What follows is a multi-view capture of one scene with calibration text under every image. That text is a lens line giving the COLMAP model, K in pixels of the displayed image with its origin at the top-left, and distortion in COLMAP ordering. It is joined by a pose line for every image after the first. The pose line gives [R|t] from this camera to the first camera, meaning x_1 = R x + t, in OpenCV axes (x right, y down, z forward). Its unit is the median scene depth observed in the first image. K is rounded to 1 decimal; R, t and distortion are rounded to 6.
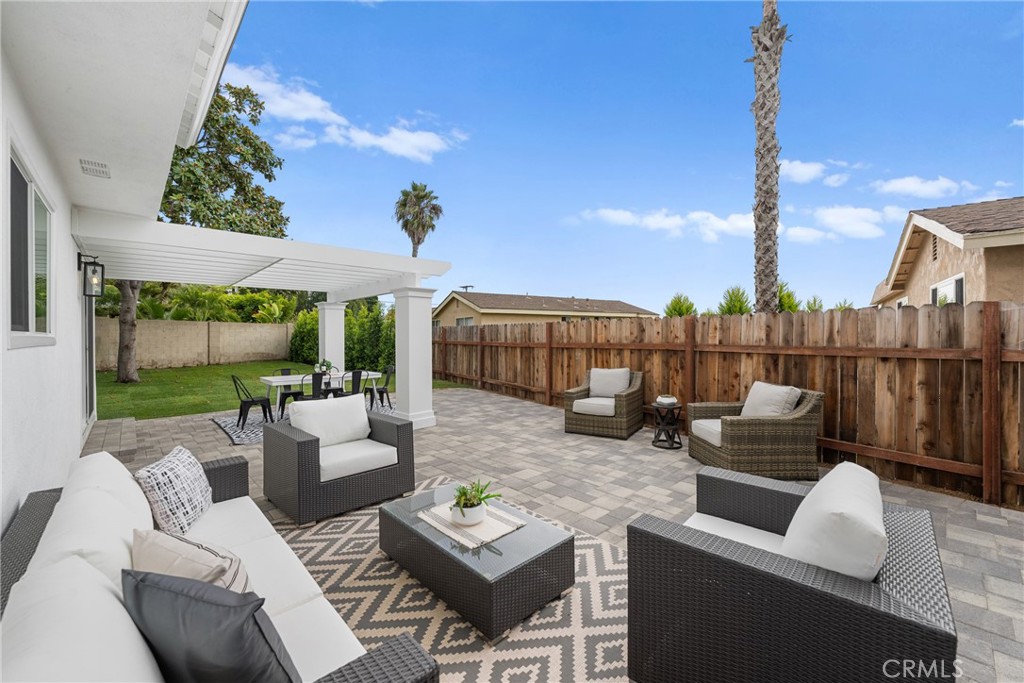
lens RADIAL K [[410.5, 0, 508.6], [0, 410.5, 335.9], [0, 0, 1]] dist [0.001335, 0.000177]
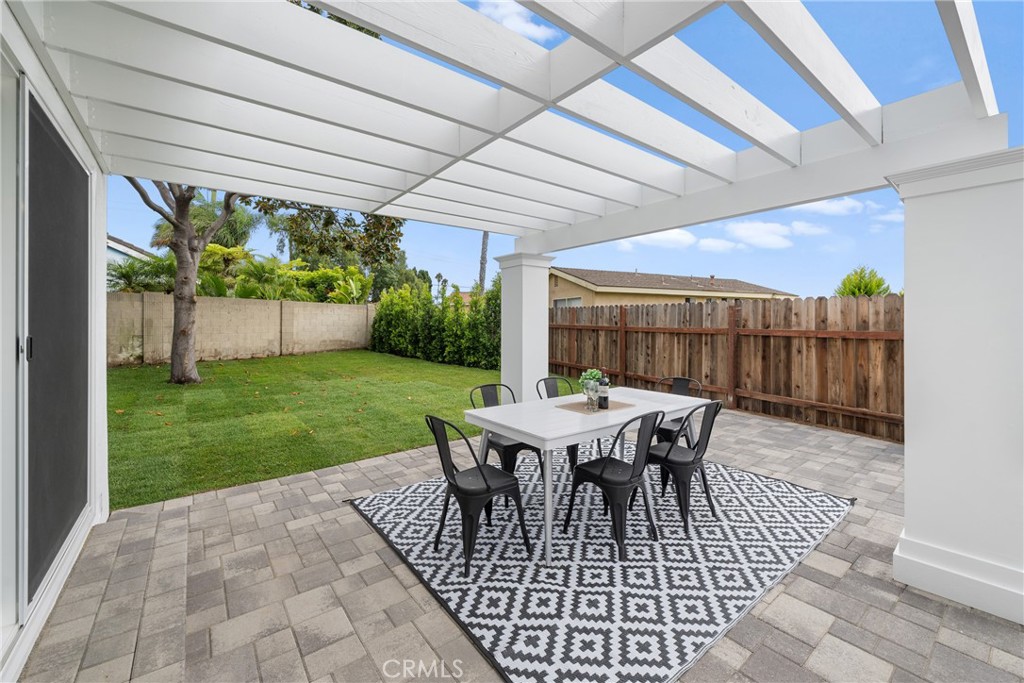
lens RADIAL K [[415.7, 0, 512.2], [0, 415.7, 319.3], [0, 0, 1]] dist [-0.000895, -0.000108]
pose [[0.996294, 0.004678, -0.085891, -0.251912], [-0.005169, 0.999972, -0.005494, 0.003987], [0.085863, 0.005917, 0.996289, 0.278864]]
